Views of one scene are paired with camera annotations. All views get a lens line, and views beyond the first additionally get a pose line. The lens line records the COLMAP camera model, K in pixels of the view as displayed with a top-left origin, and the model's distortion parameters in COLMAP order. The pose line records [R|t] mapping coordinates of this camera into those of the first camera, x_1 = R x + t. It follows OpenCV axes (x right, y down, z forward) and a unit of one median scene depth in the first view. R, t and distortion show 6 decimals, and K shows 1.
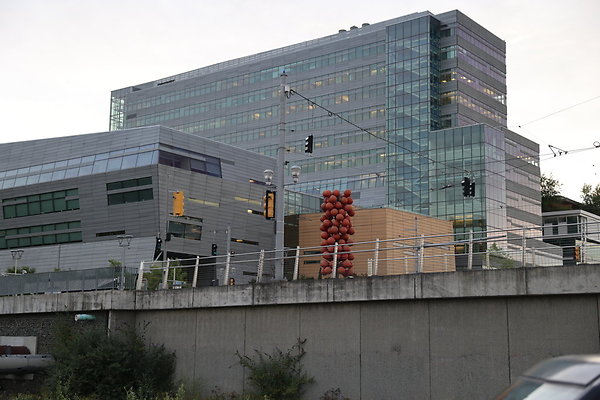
lens RADIAL K [[827.7, 0, 298.5], [0, 827.7, 199.3], [0, 0, 1]] dist [0.123862, 0.027377]
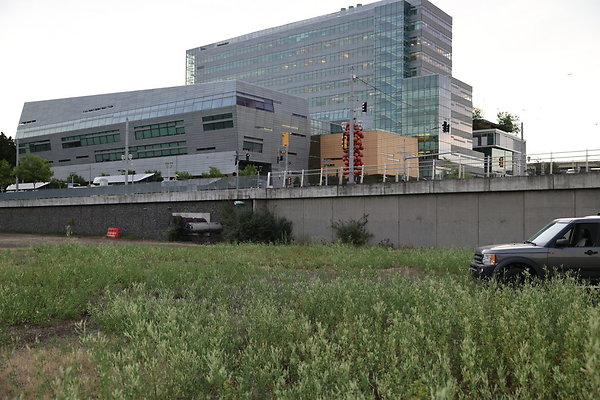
lens RADIAL K [[573.8, 0, 298.4], [0, 573.8, 200.8], [0, 0, 1]] dist [-0.020619, 0.088101]
pose [[0.999957, -0.008681, 0.003195, -0.053014], [0.008127, 0.989436, 0.144742, -0.018263], [-0.004417, -0.144709, 0.989464, -0.101143]]
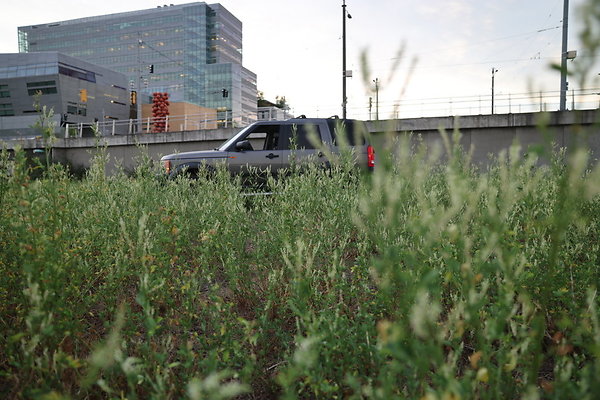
lens RADIAL K [[410.1, 0, 298.8], [0, 410.1, 198.6], [0, 0, 1]] dist [-0.106625, 0.094680]
pose [[0.927826, -0.044767, 0.370318, -0.013000], [-0.044106, 0.972641, 0.228087, 0.001737], [-0.370398, -0.227958, 0.900467, -0.054977]]
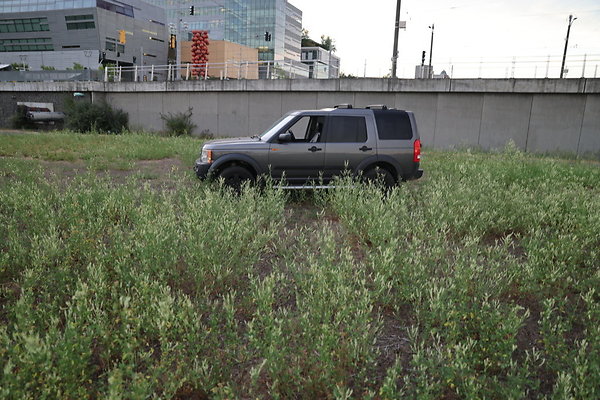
lens RADIAL K [[426.3, 0, 299.9], [0, 426.3, 201.8], [0, 0, 1]] dist [-0.107383, 0.104005]
pose [[0.959329, -0.035083, 0.280101, -0.013700], [-0.071964, 0.929069, 0.362839, -0.008431], [-0.272963, -0.368239, 0.888758, -0.054057]]
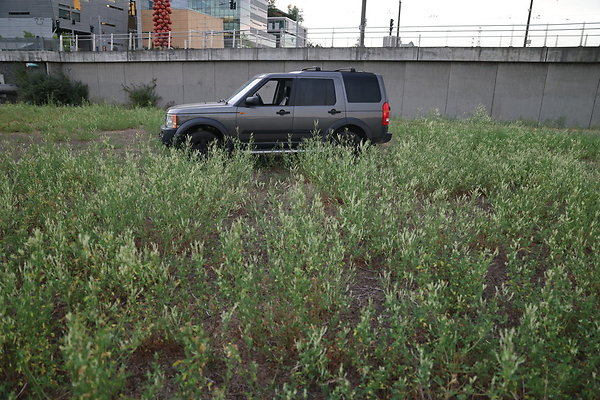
lens RADIAL K [[426.3, 0, 299.9], [0, 426.3, 201.8], [0, 0, 1]] dist [-0.107383, 0.104005]
pose [[0.935975, -0.074618, 0.344070, -0.013546], [-0.079955, 0.906696, 0.414137, -0.006422], [-0.342869, -0.415132, 0.842678, -0.054104]]
